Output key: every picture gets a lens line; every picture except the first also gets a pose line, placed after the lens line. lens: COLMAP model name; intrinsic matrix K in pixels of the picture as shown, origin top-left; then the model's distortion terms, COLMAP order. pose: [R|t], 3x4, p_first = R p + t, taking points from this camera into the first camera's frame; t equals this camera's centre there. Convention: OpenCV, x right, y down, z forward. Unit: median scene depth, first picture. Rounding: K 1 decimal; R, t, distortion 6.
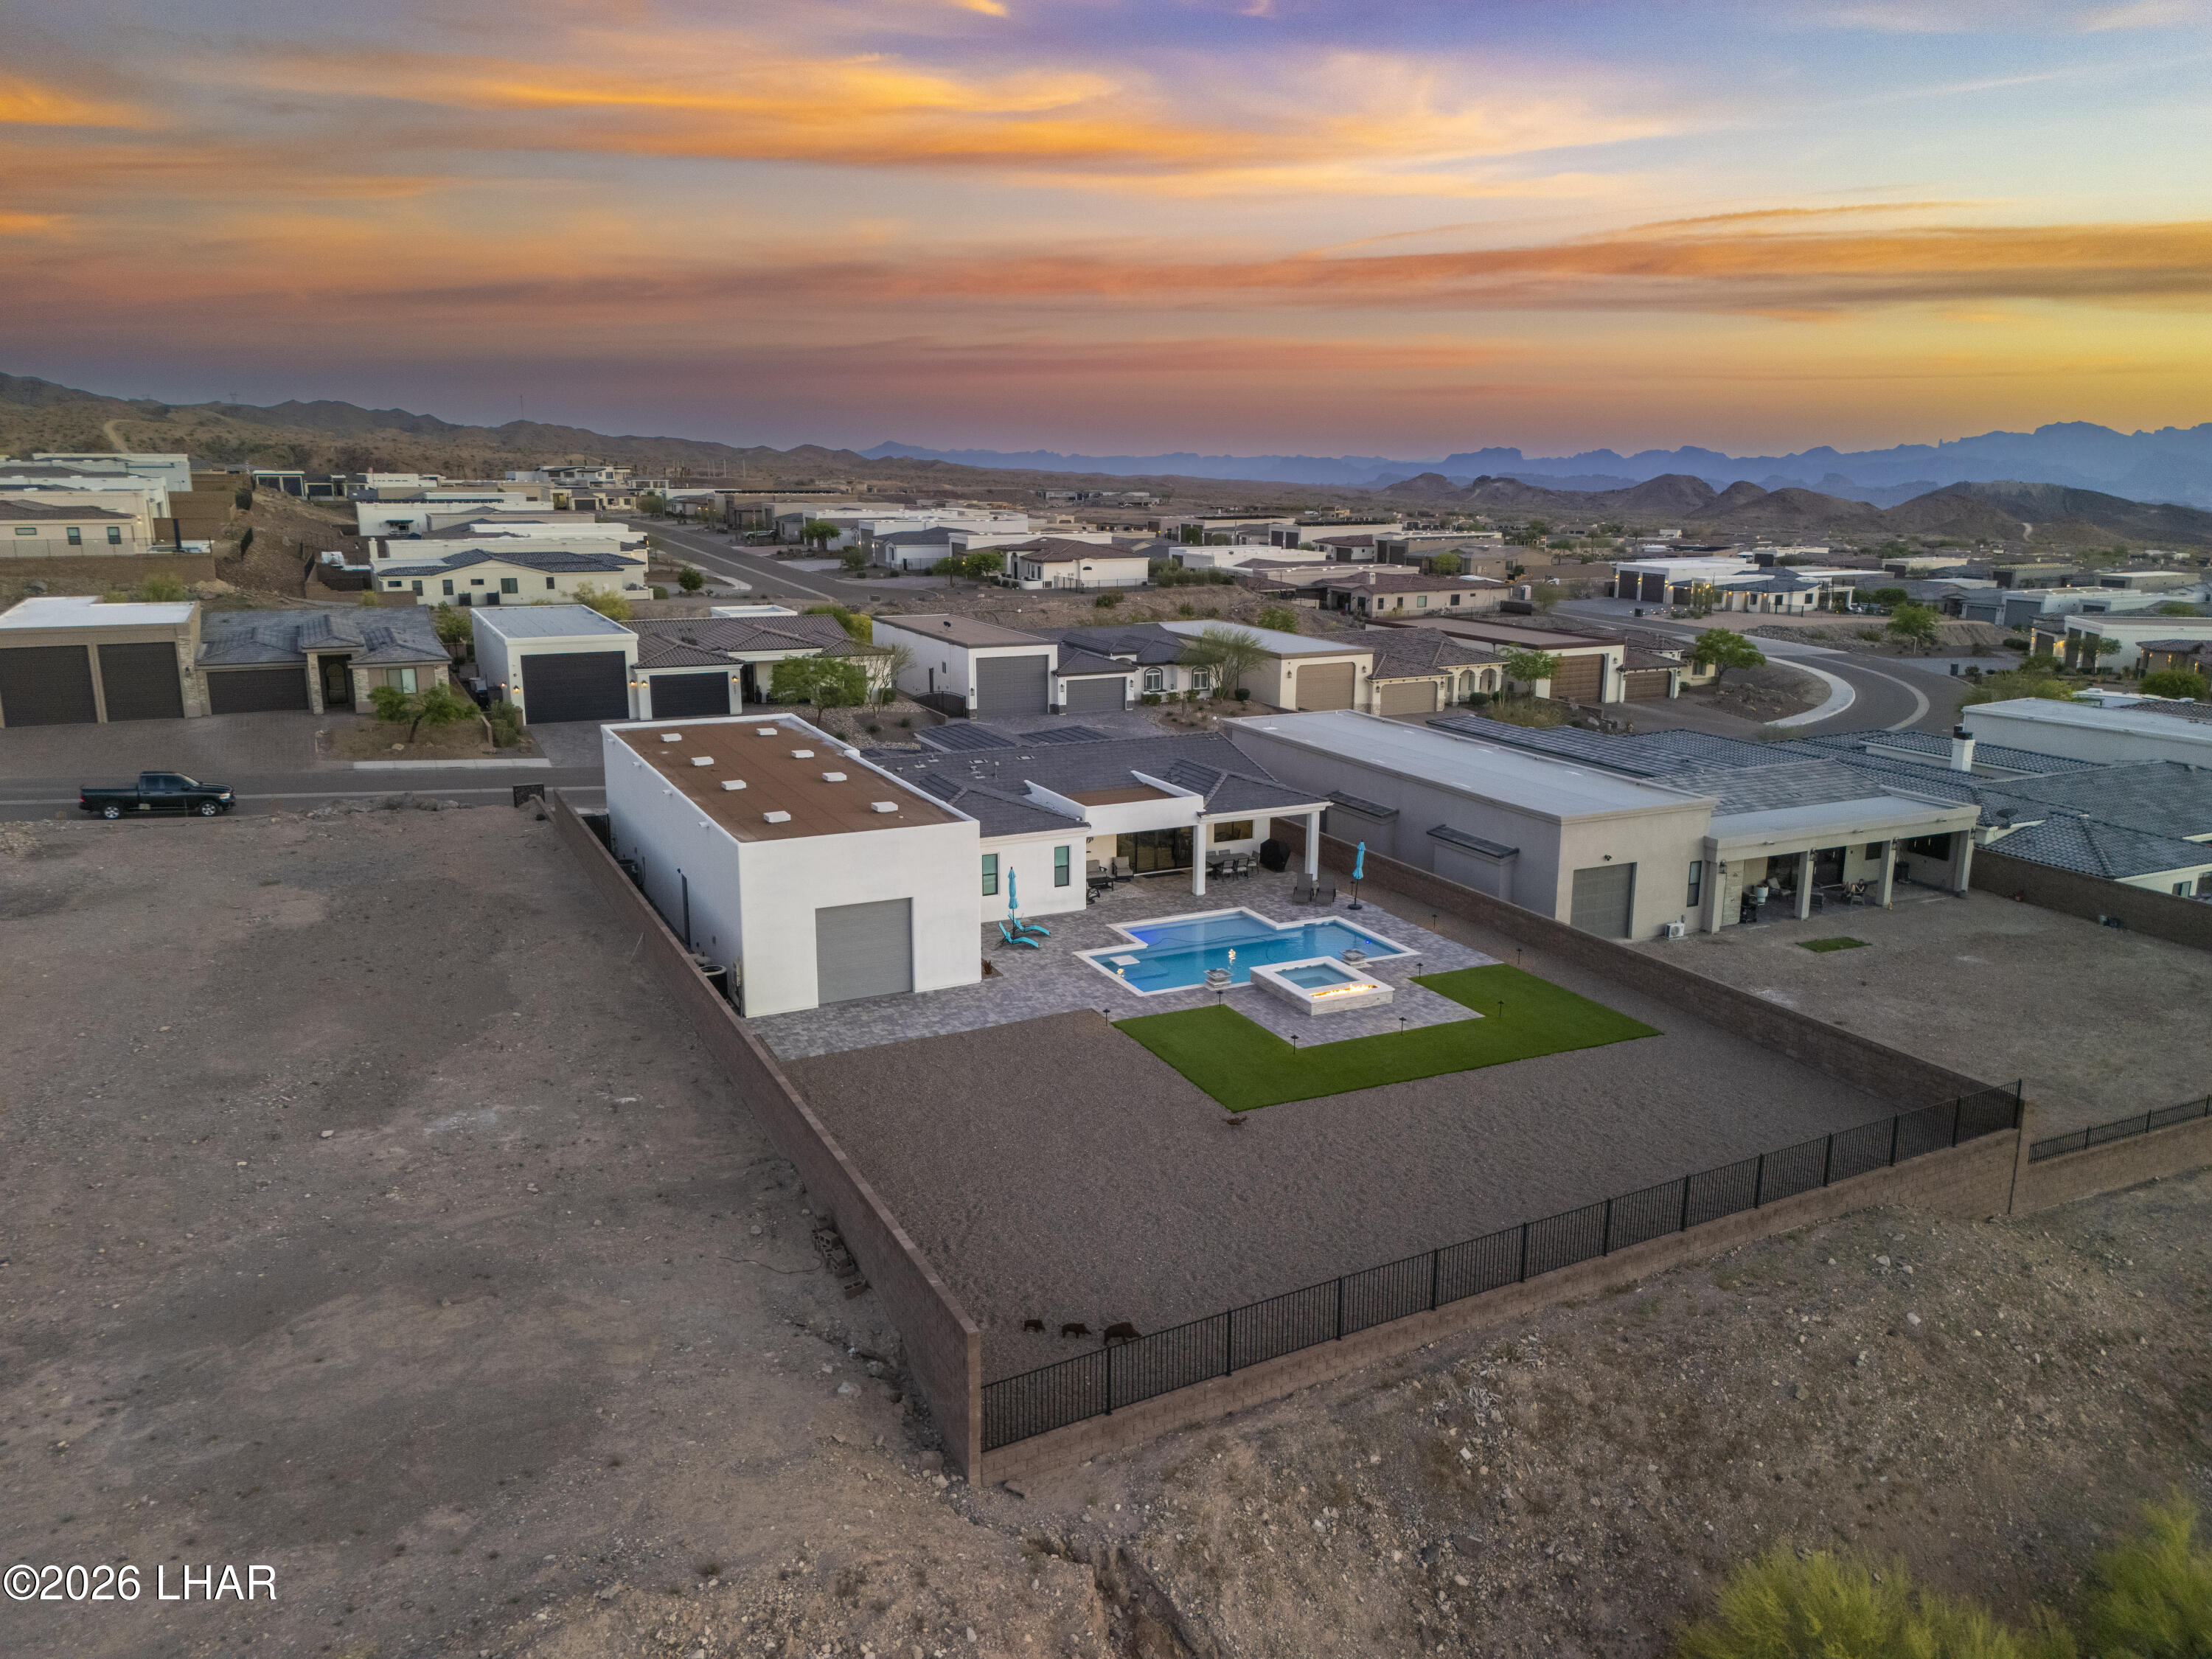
lens RADIAL K [[1619.1, 0, 1104.7], [0, 1619.1, 819.9], [0, 0, 1]] dist [0.080805, -0.076901]
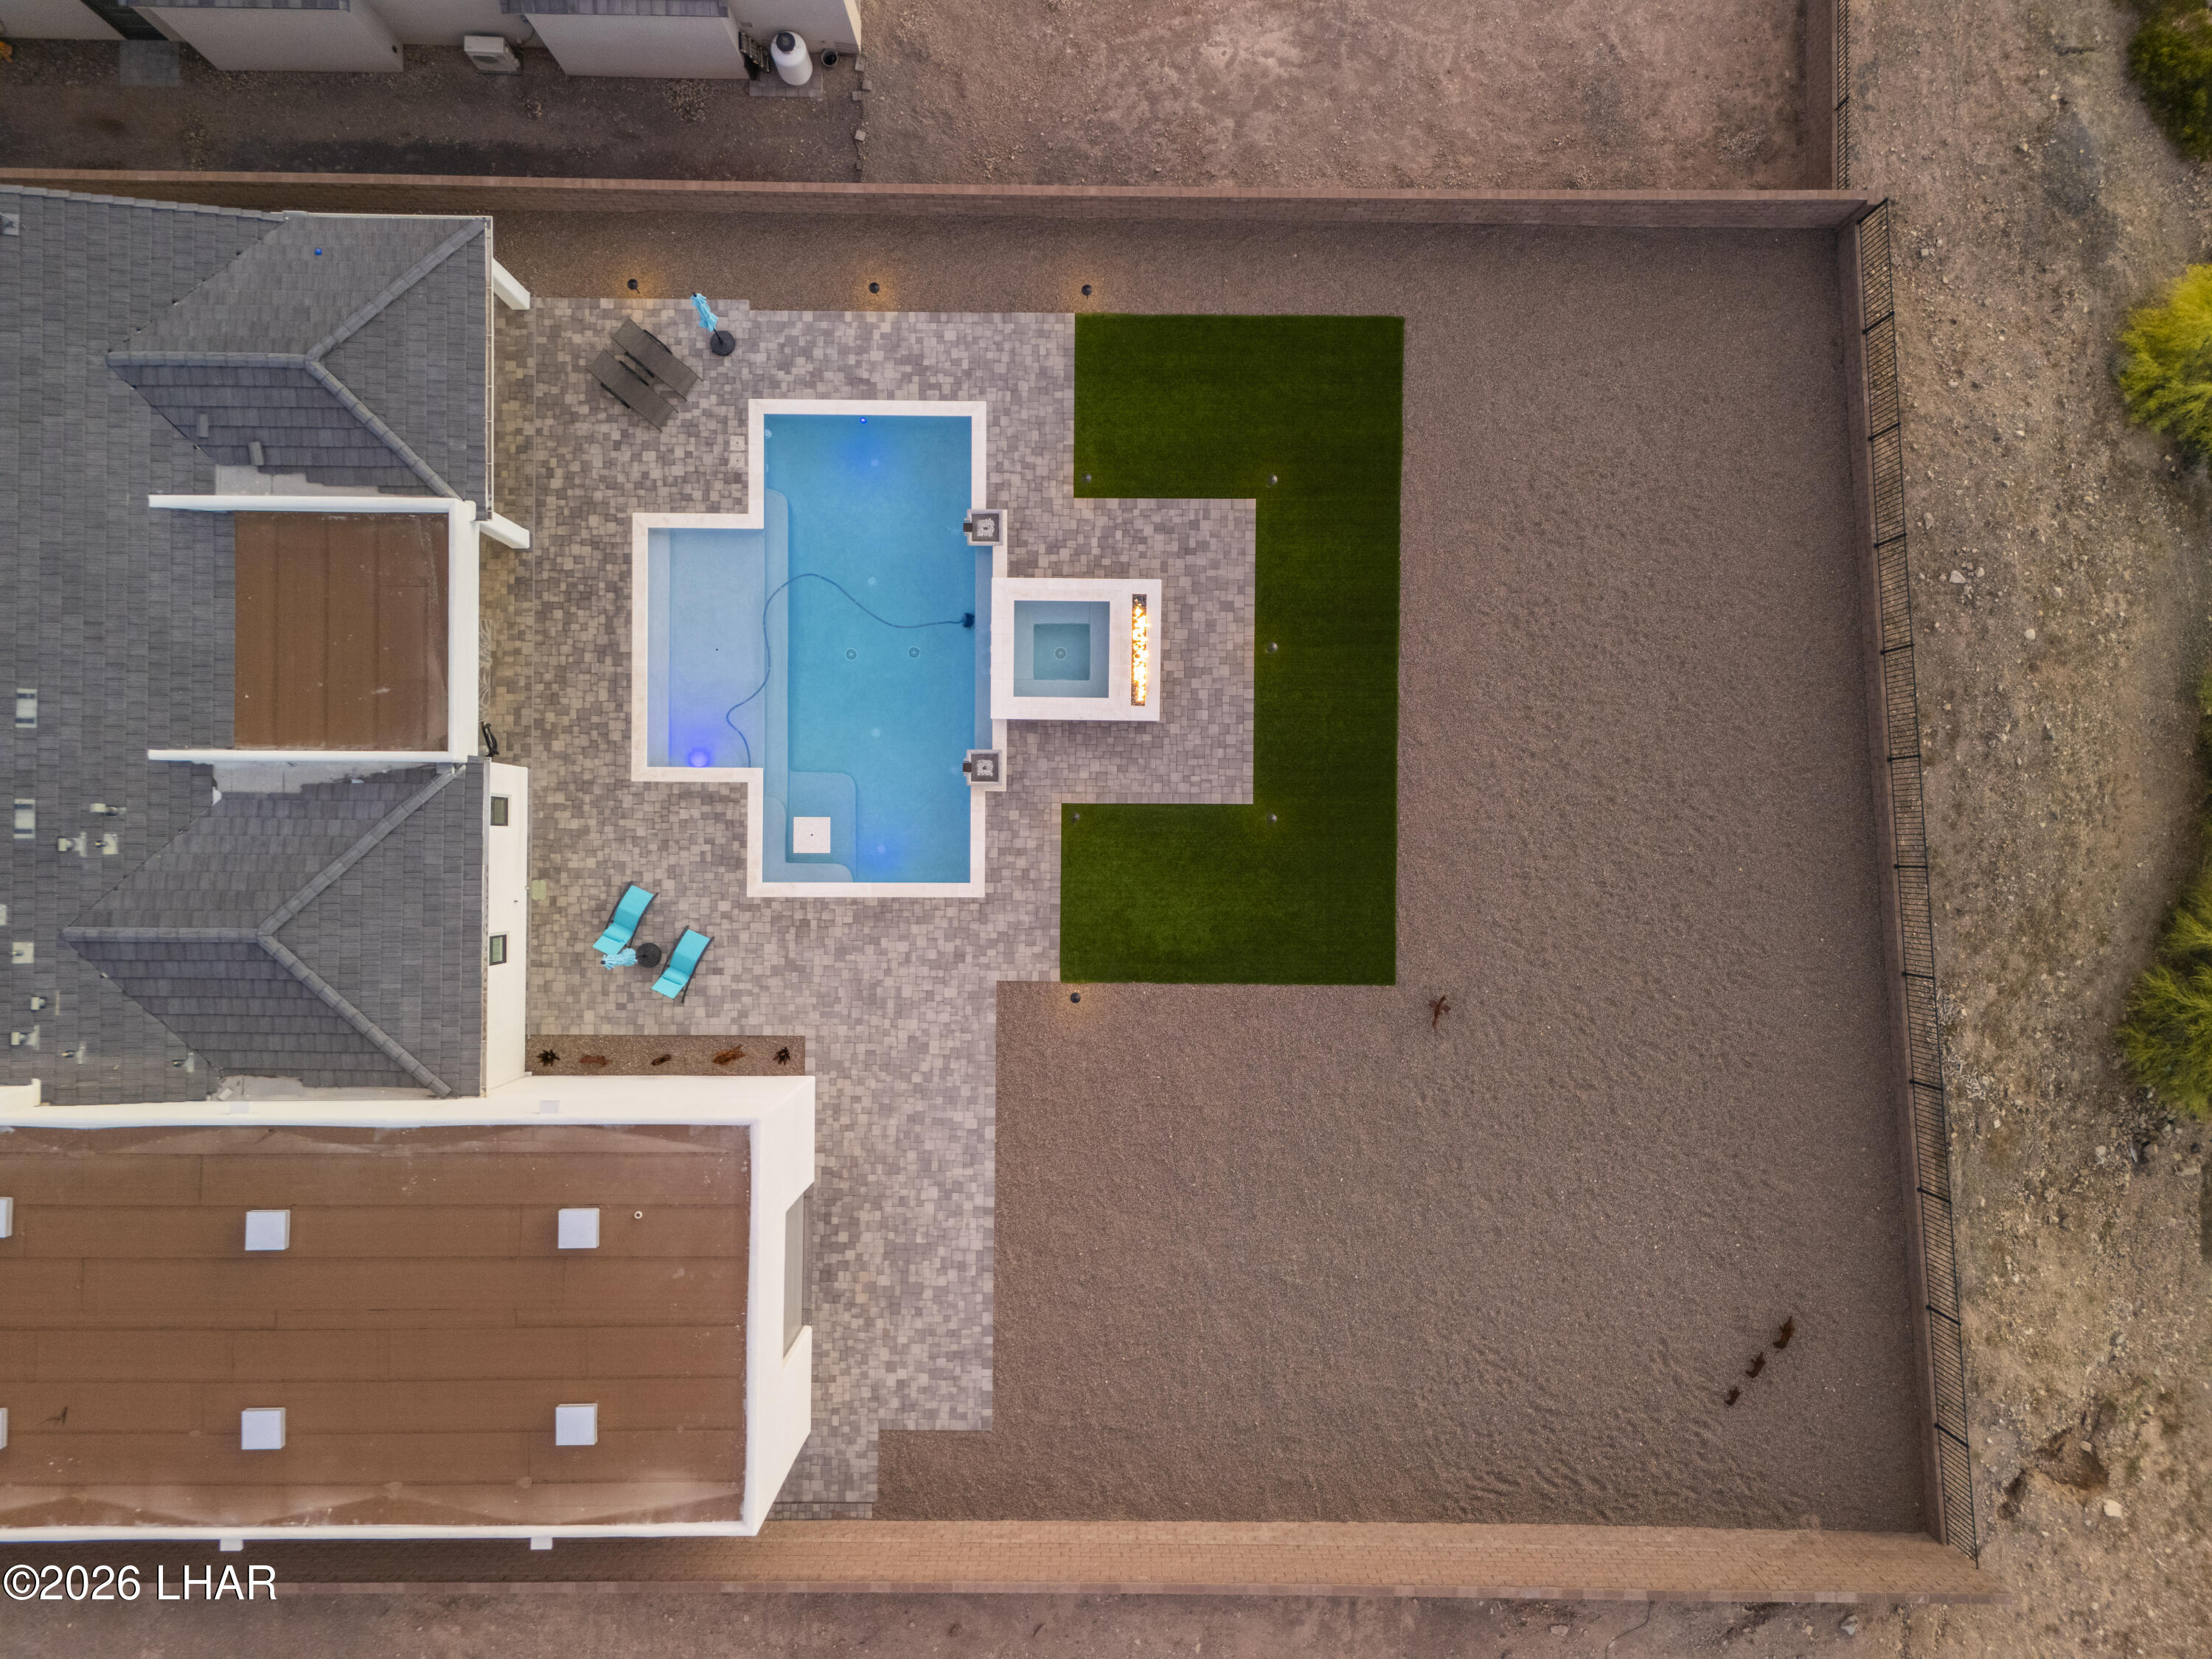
lens RADIAL K [[1619.1, 0, 1111.4], [0, 1619.1, 837.0], [0, 0, 1]] dist [0.080805, -0.076901]
pose [[0.440373, -0.897775, 0.008432, 0.053314], [0.197559, 0.106059, 0.974537, -0.470407], [-0.875809, -0.427493, 0.224069, 0.677541]]
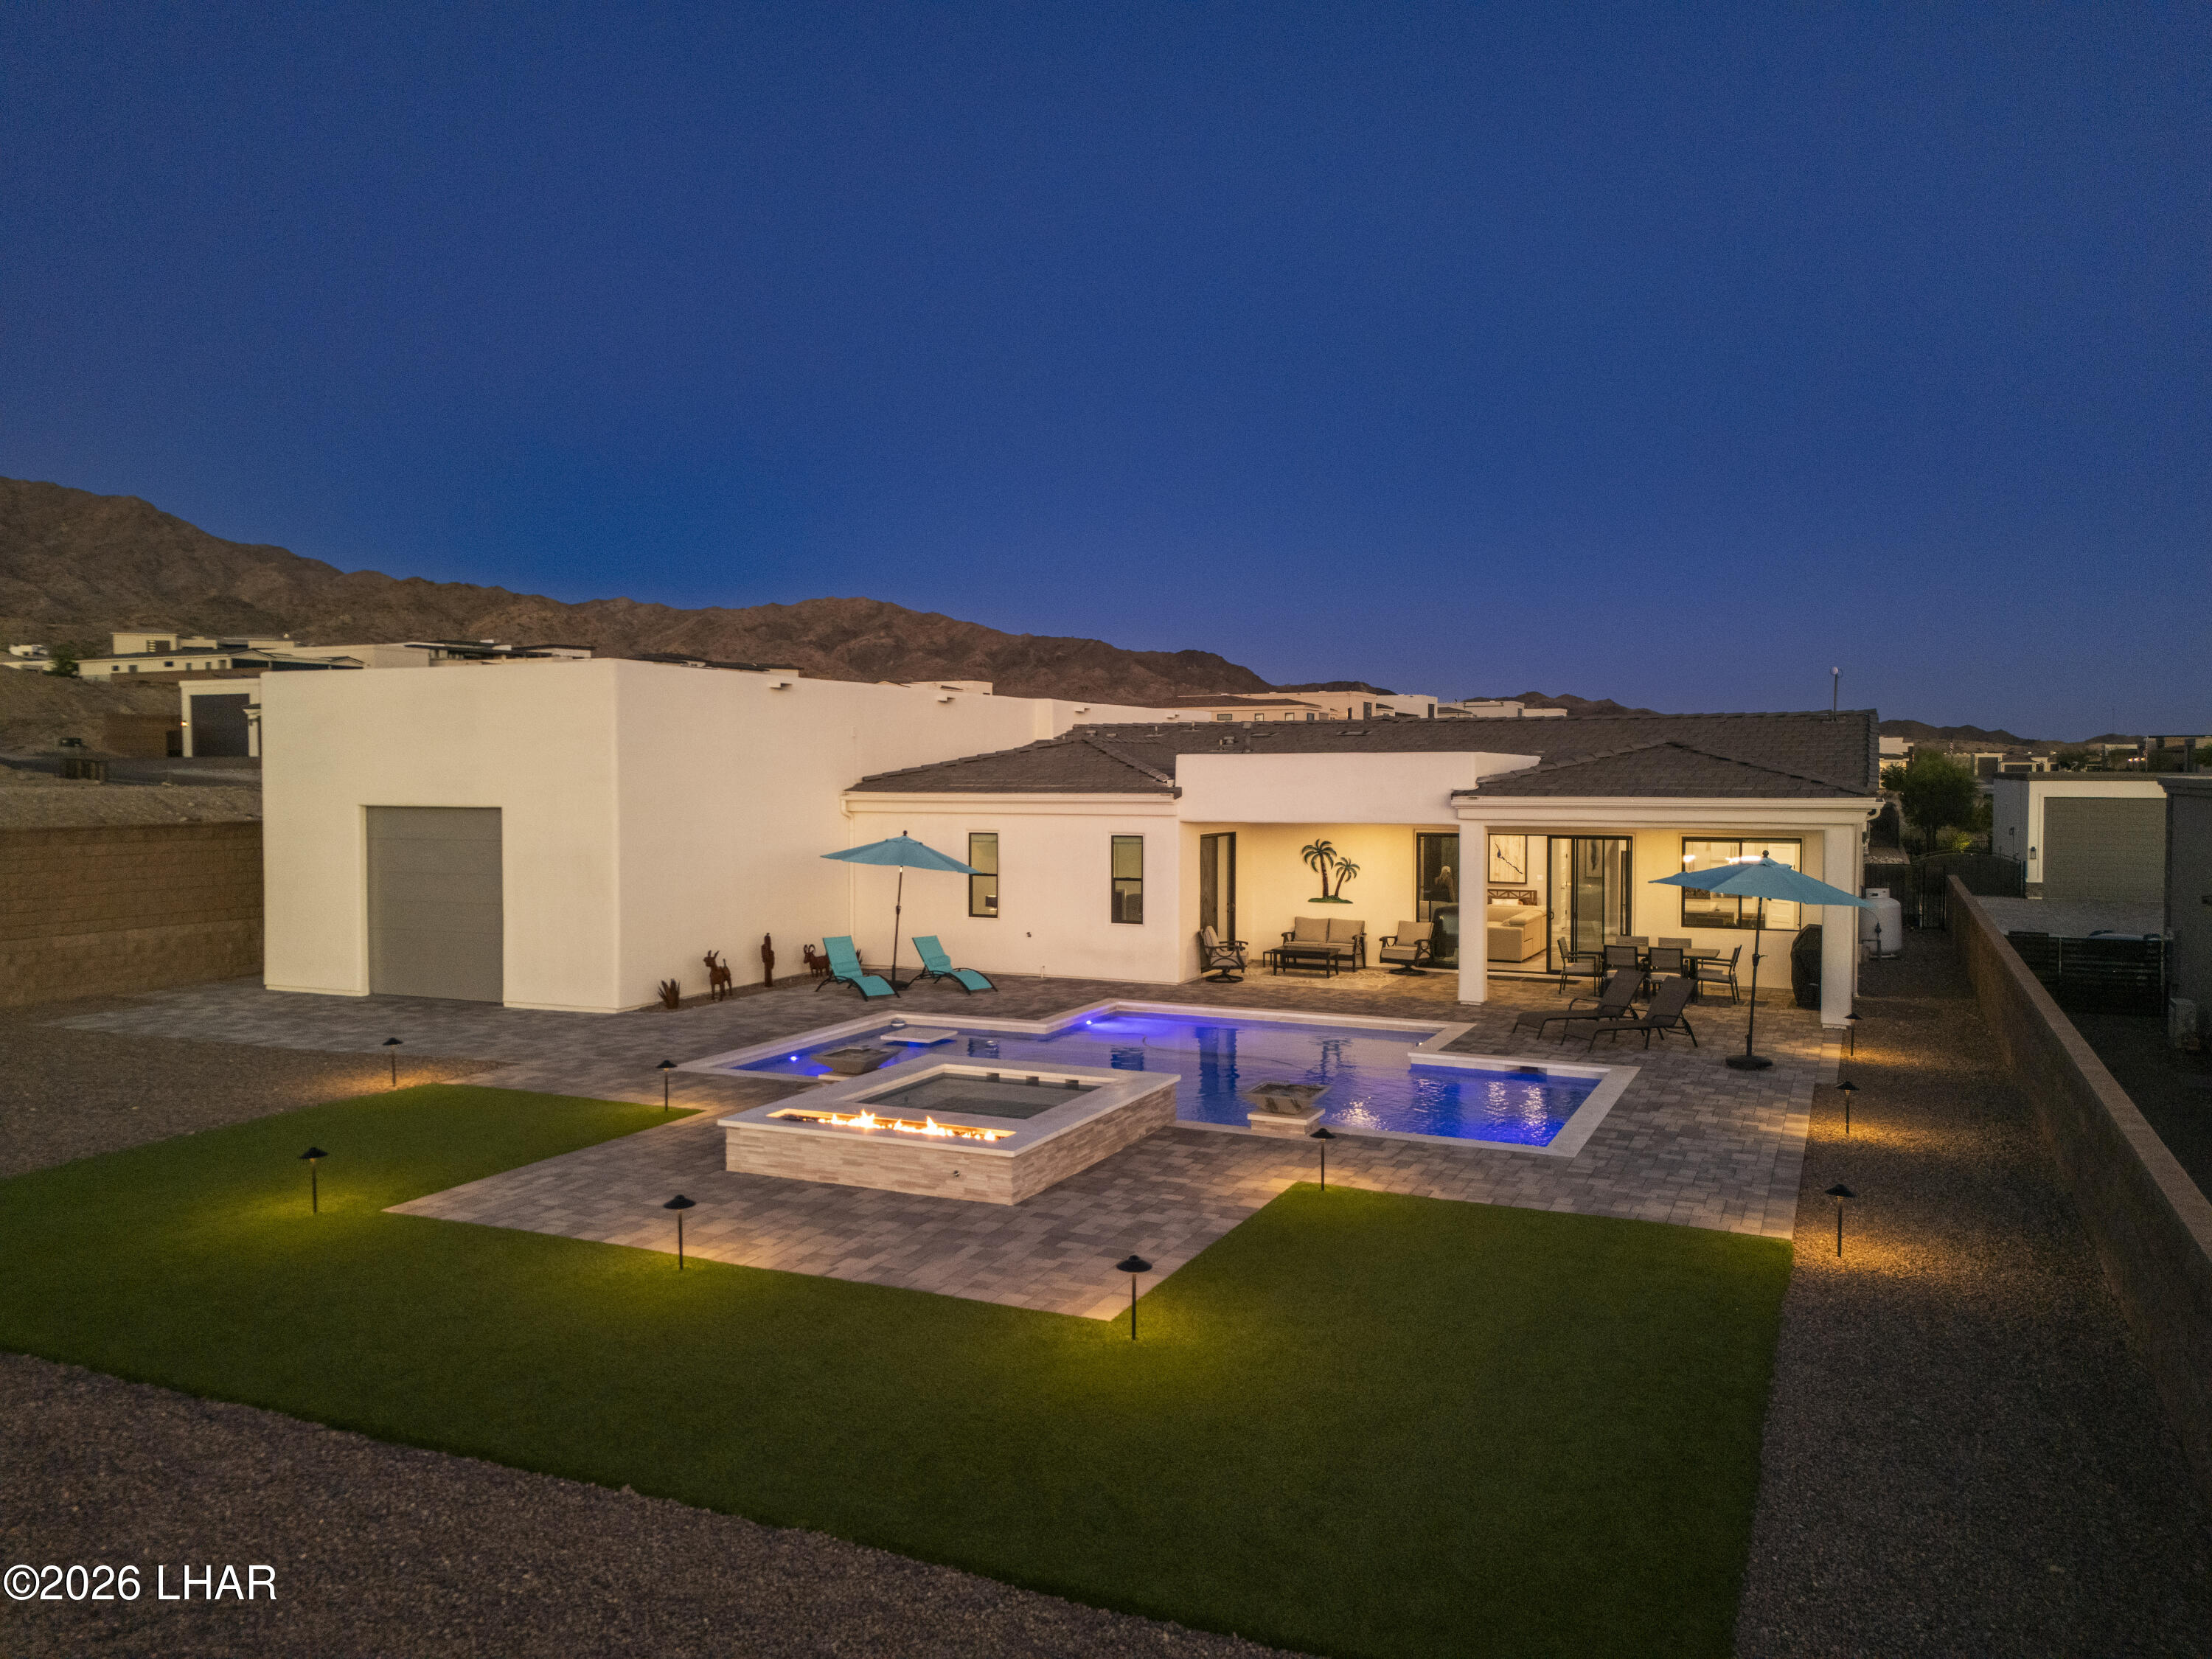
lens RADIAL K [[1619.1, 0, 1110.0], [0, 1619.1, 832.5], [0, 0, 1]] dist [0.080805, -0.076901]
pose [[0.635533, 0.026239, -0.771628, 0.327033], [-0.167093, 0.980411, -0.104283, 0.064387], [0.753776, 0.195209, 0.627468, 0.692731]]
